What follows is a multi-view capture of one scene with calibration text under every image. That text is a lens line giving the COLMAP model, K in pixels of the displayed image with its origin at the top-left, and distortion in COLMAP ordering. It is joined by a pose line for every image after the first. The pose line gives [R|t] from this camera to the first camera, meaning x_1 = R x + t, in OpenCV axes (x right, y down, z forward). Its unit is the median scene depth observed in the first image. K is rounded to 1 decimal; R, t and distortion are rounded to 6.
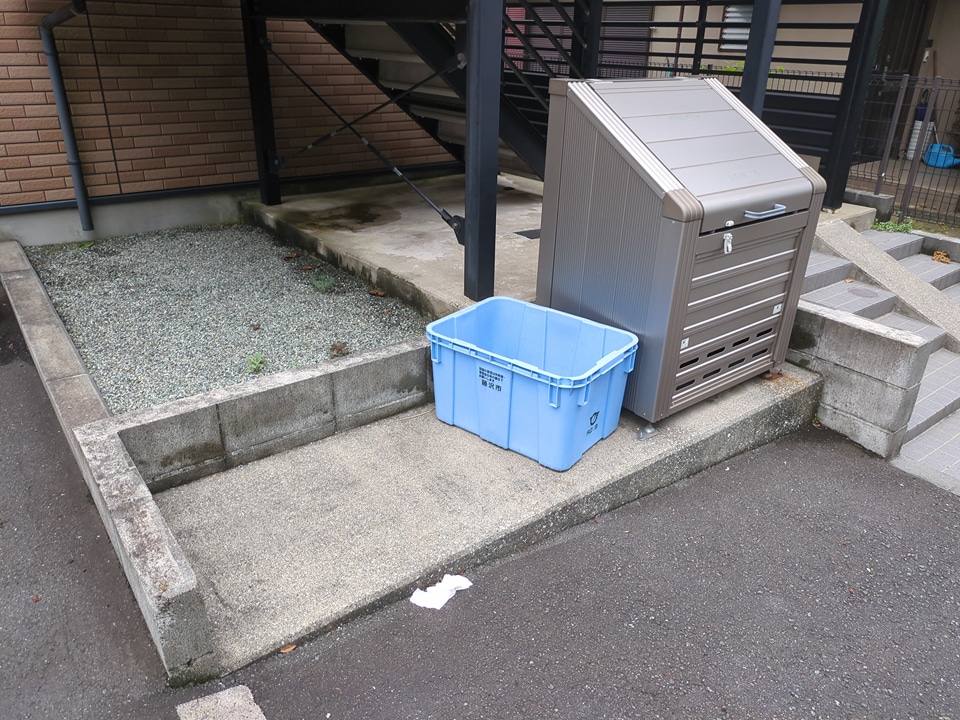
lens RADIAL K [[720.8, 0, 479.5], [0, 720.8, 358.6], [0, 0, 1]] dist [0.018426, -0.006566]
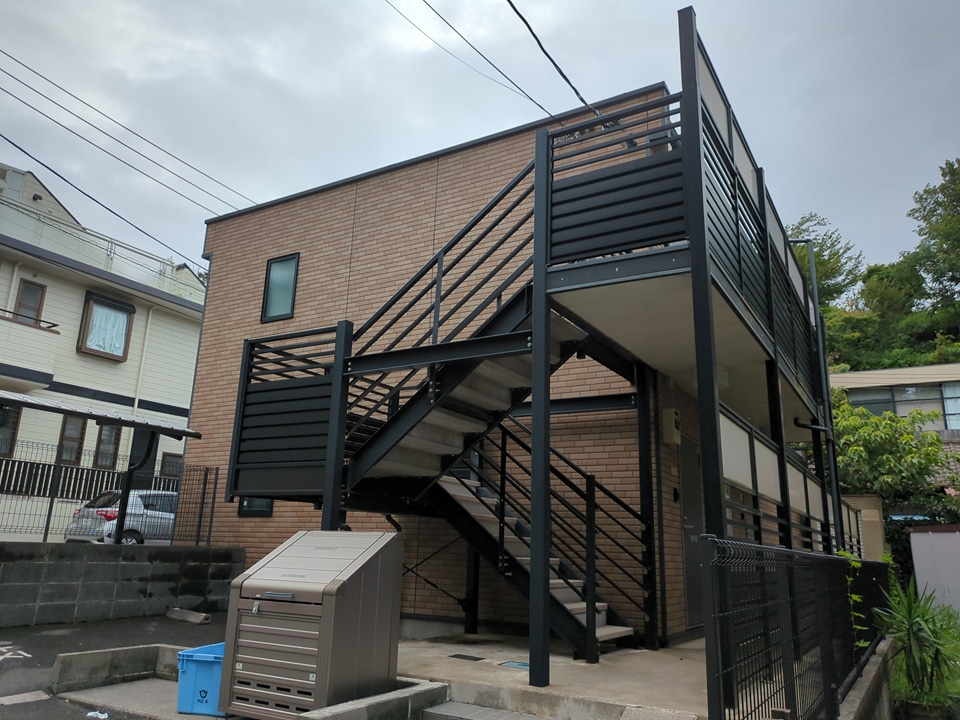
lens RADIAL K [[720.8, 0, 479.7], [0, 720.8, 360.5], [0, 0, 1]] dist [0.018426, -0.006566]
pose [[0.342493, -0.255760, -0.904038, 2.245119], [-0.407194, 0.826755, -0.388161, -0.187685], [0.846695, 0.501061, 0.179014, 0.803240]]
